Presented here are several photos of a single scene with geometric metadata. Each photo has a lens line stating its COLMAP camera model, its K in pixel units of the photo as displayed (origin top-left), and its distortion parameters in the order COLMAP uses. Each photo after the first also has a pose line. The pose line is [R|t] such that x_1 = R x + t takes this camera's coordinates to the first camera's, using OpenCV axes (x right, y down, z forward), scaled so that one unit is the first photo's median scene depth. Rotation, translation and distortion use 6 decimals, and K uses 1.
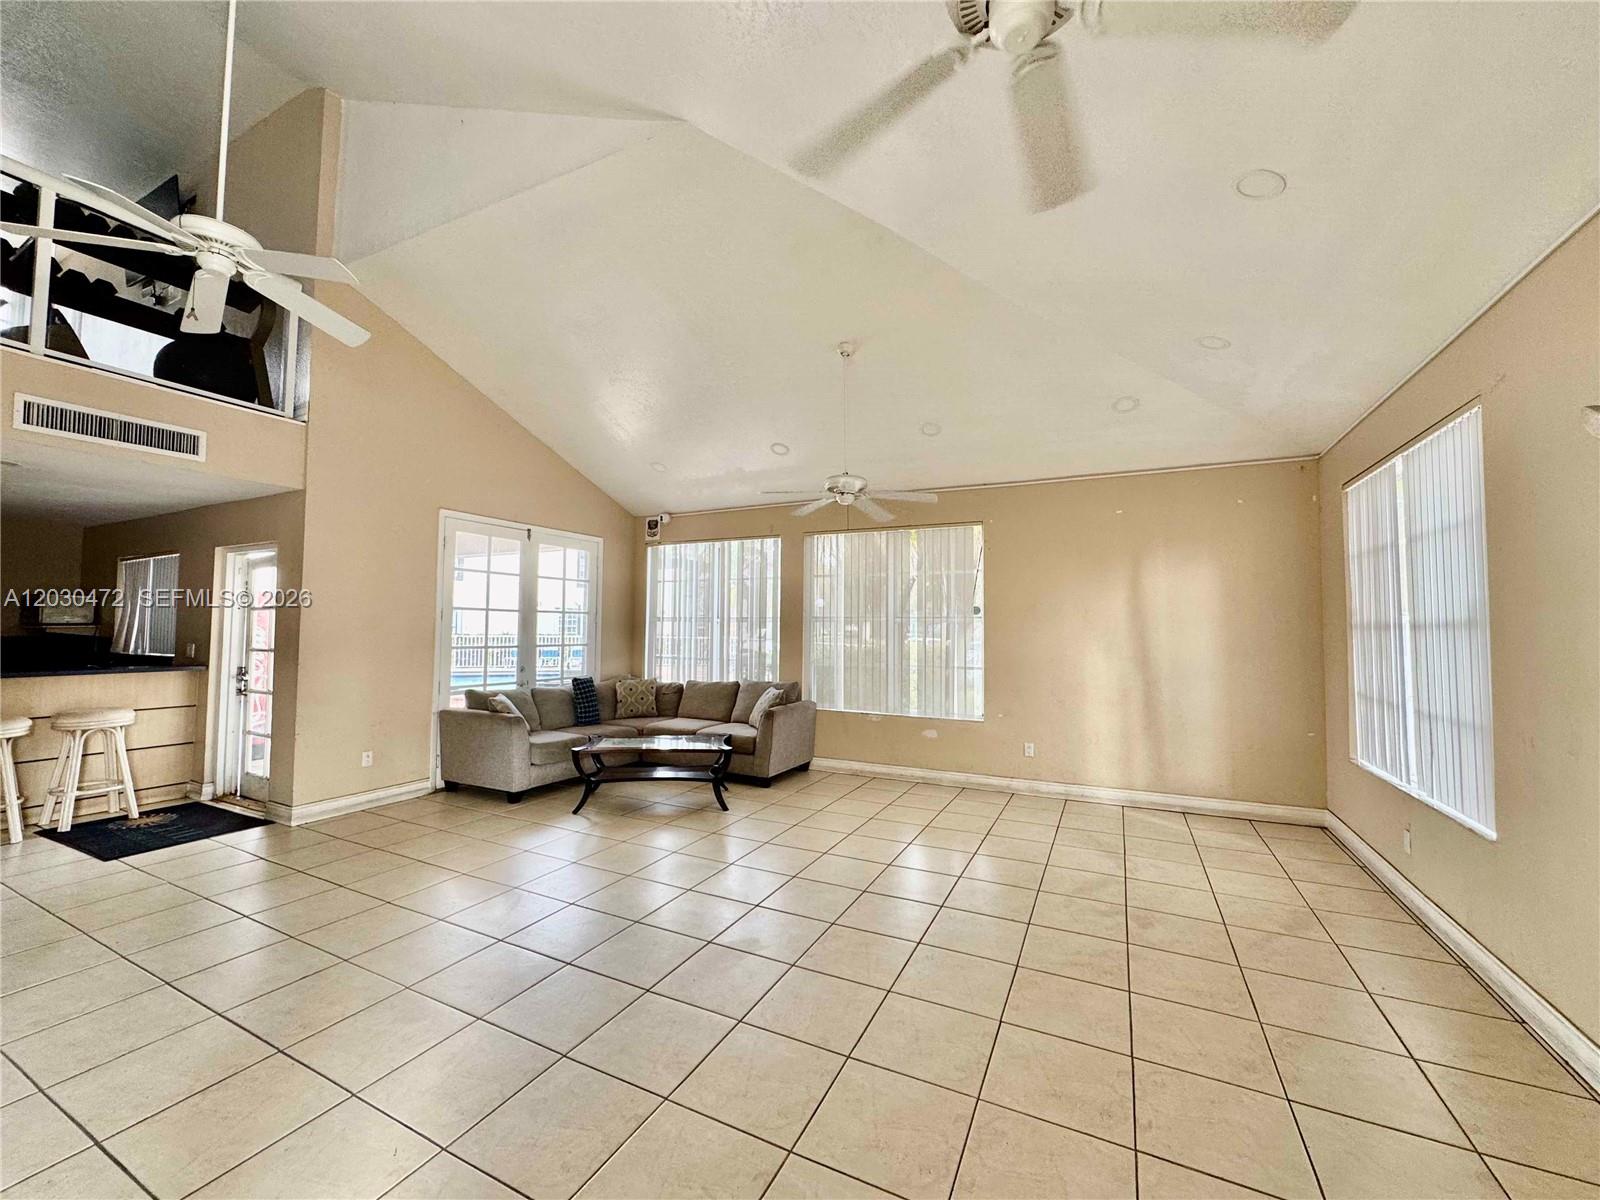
lens RADIAL K [[634.8, 0, 801.5], [0, 634.8, 597.0], [0, 0, 1]] dist [-0.001741, 0.000038]
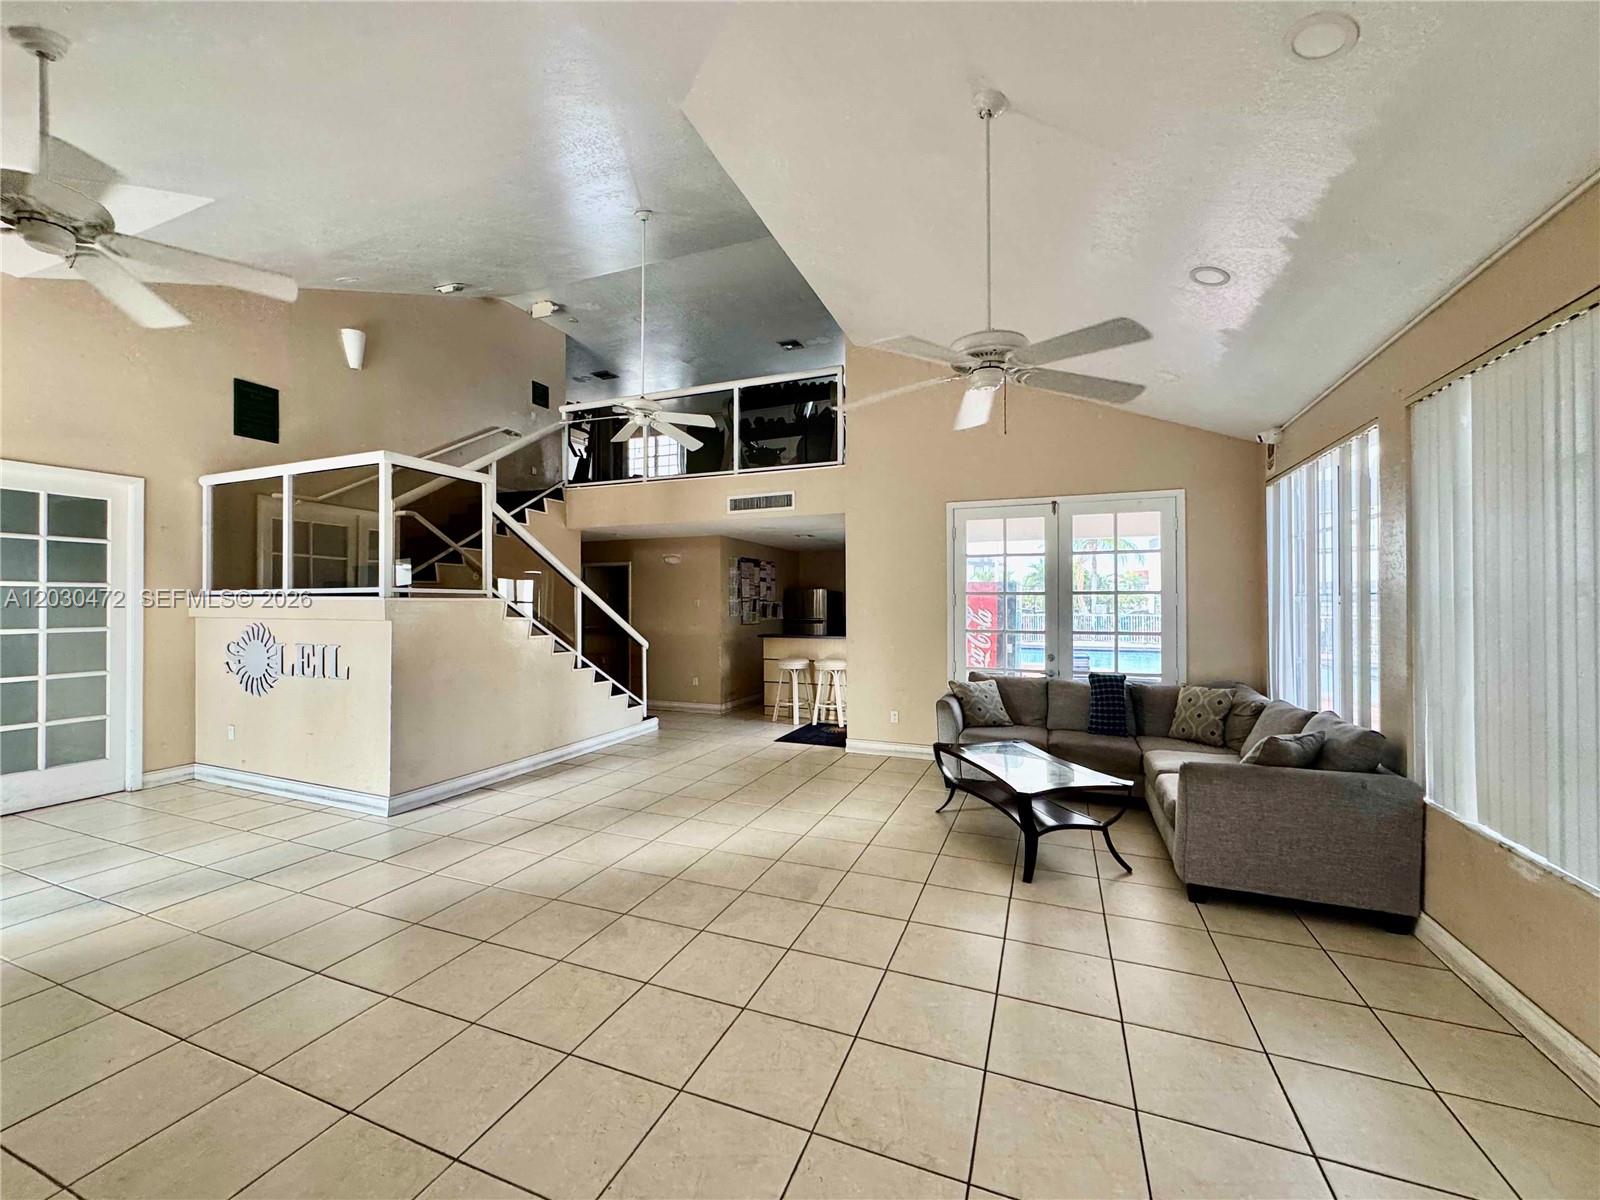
lens RADIAL K [[634.8, 0, 801.4], [0, 634.8, 602.0], [0, 0, 1]] dist [-0.001741, 0.000038]
pose [[0.078866, -0.012127, -0.996811, 0.431933], [0.050847, 0.998673, -0.008126, 0.023486], [0.995588, -0.050044, 0.079378, 0.570755]]
